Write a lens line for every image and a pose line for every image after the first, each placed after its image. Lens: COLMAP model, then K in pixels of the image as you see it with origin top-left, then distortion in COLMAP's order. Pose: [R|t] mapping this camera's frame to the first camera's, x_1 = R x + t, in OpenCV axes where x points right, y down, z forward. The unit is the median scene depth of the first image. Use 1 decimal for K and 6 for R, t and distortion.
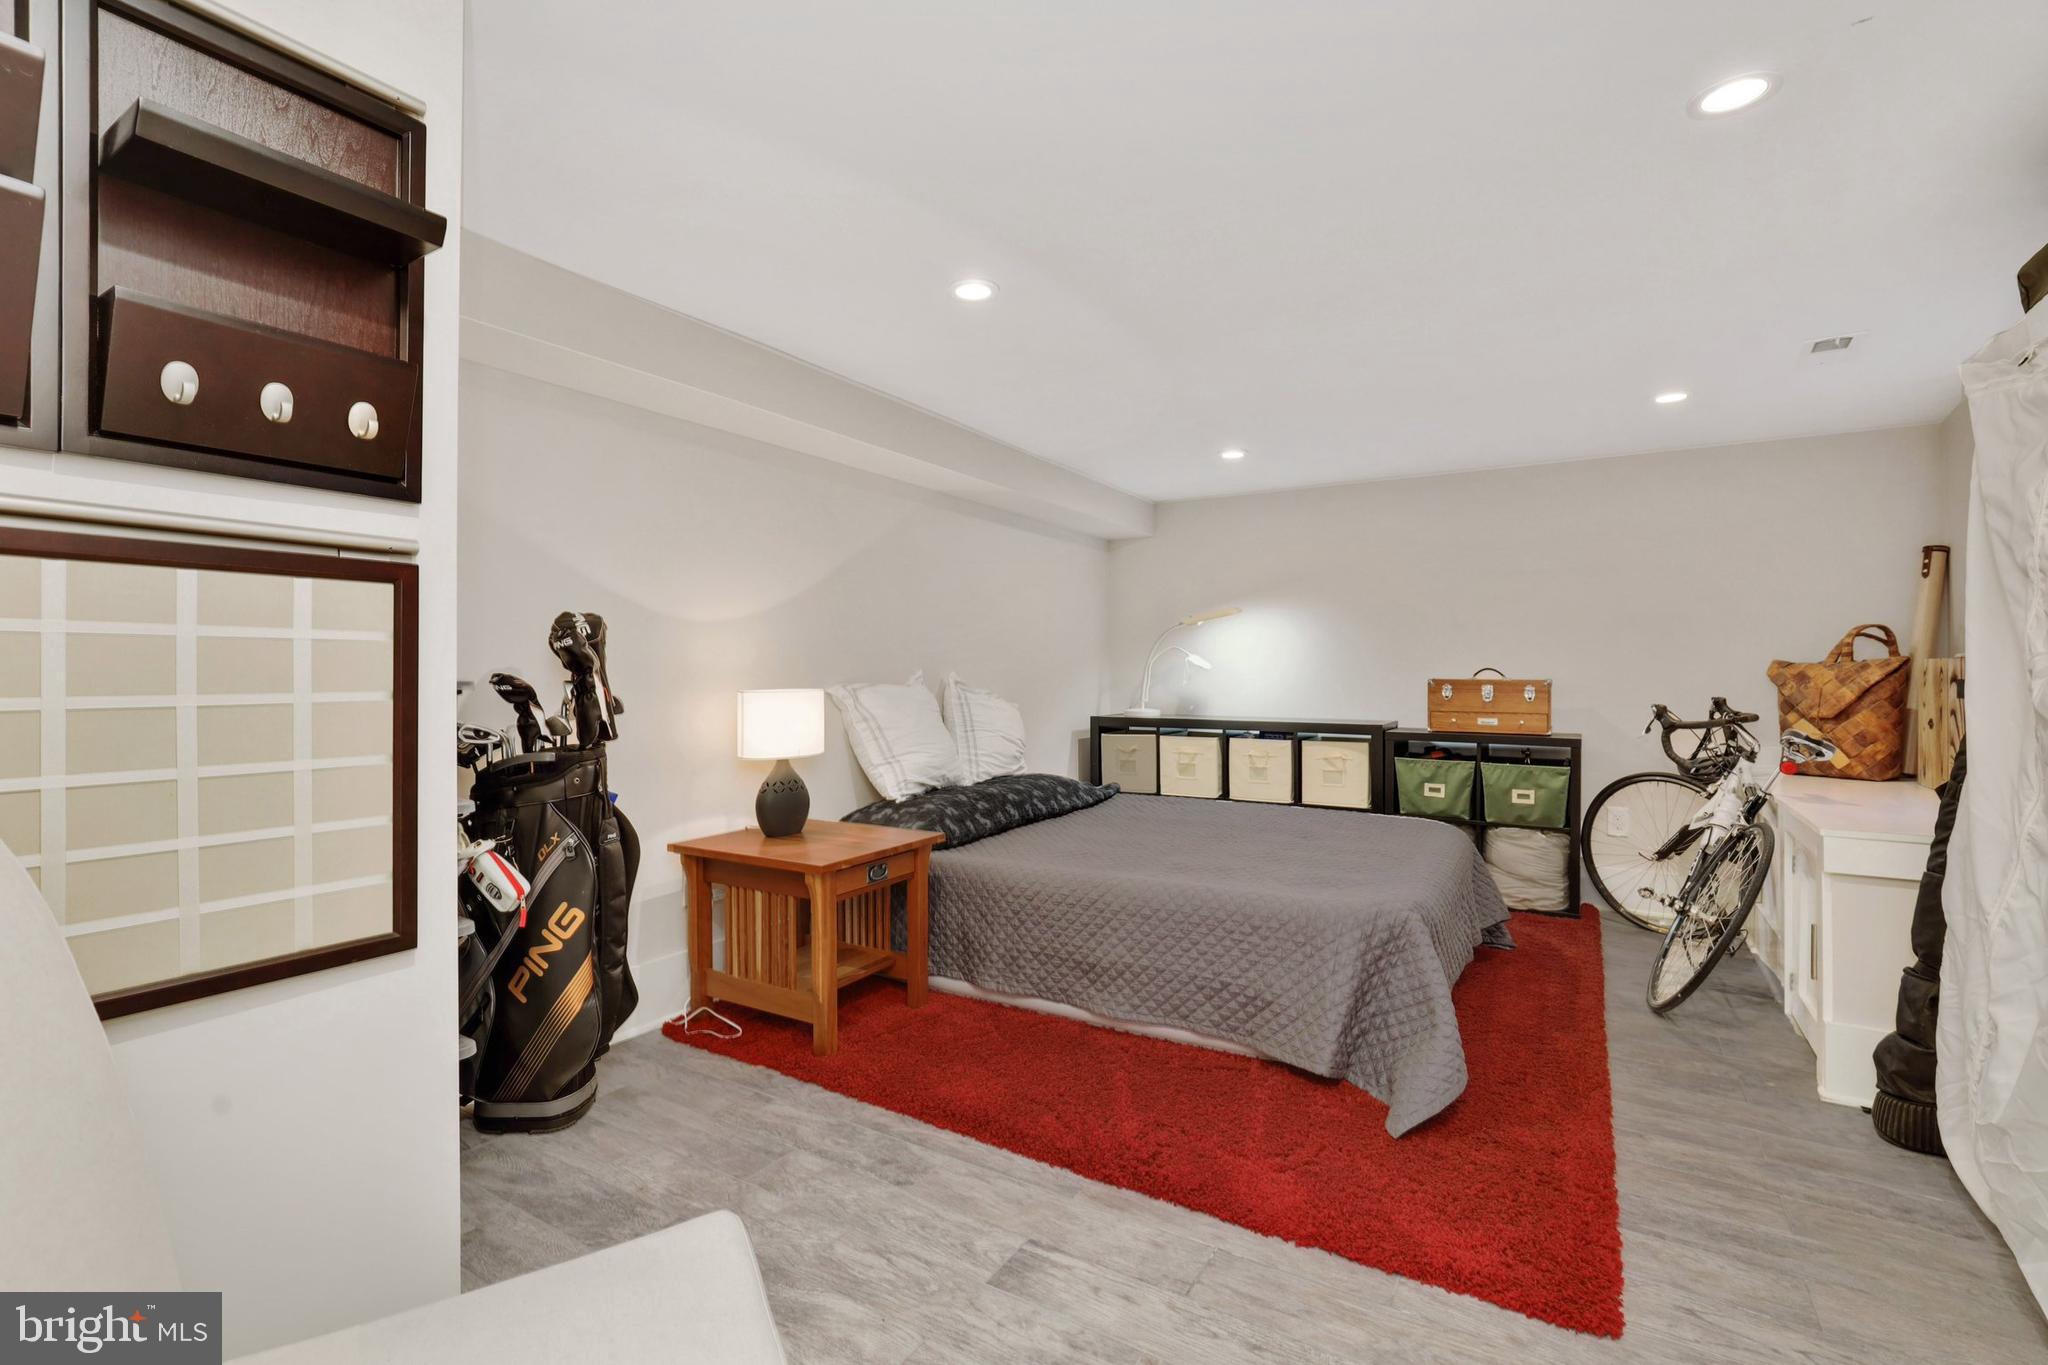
lens RADIAL K [[930.8, 0, 1026.3], [0, 930.8, 674.3], [0, 0, 1]] dist [-0.000511, -0.000024]
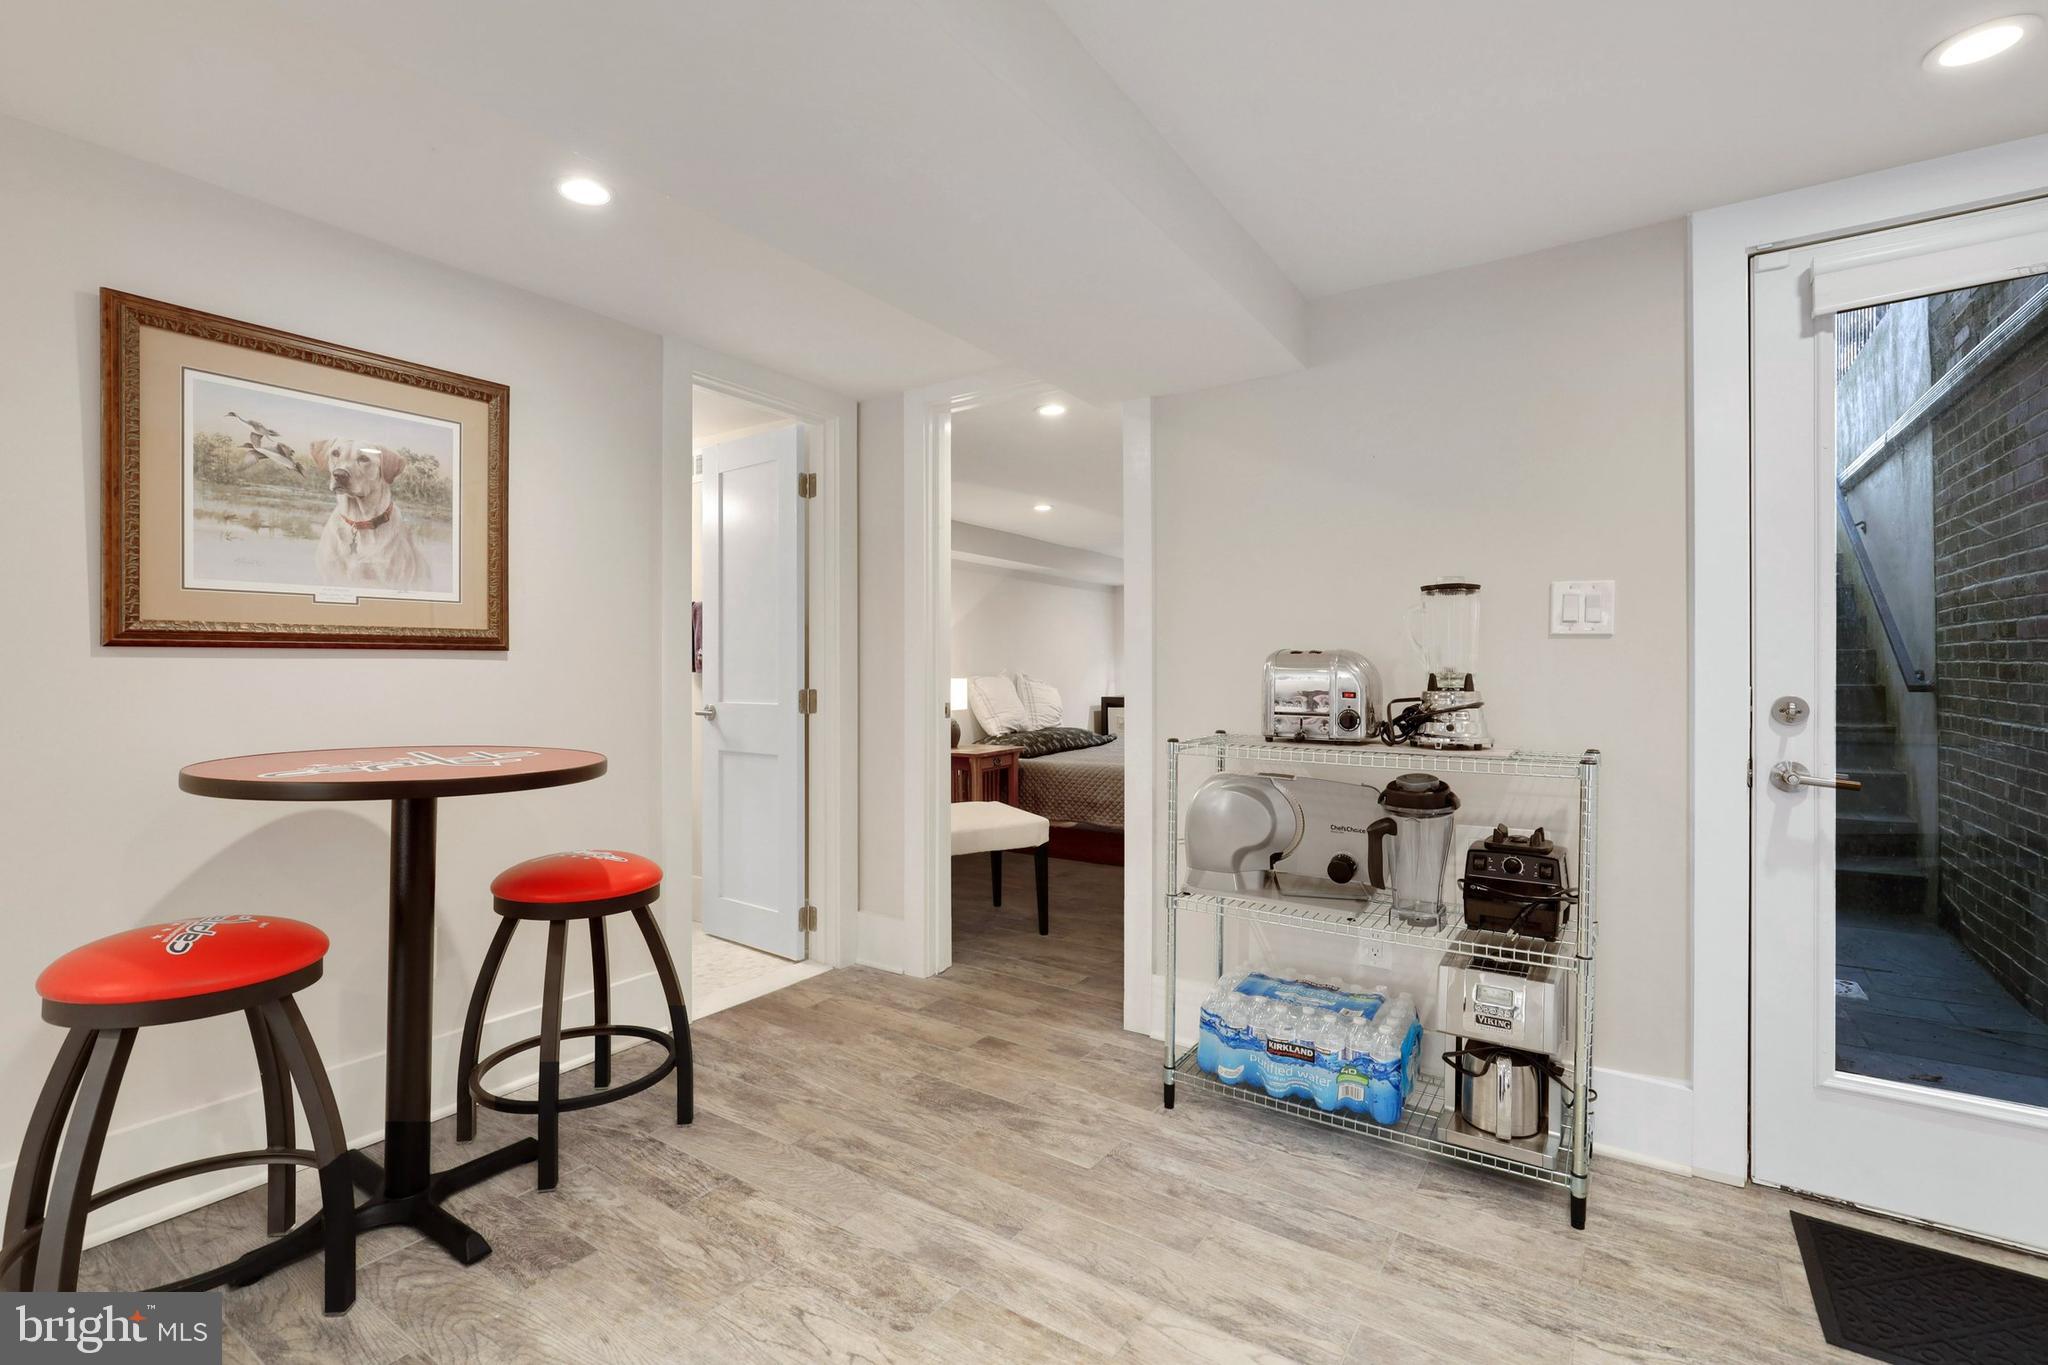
lens RADIAL K [[930.8, 0, 1019.9], [0, 930.8, 670.9], [0, 0, 1]] dist [-0.000511, -0.000024]
pose [[0.999360, 0.010249, -0.034261, -0.024309], [-0.010260, 0.999947, -0.000146, 0.001979], [0.034258, 0.000497, 0.999413, -0.829605]]
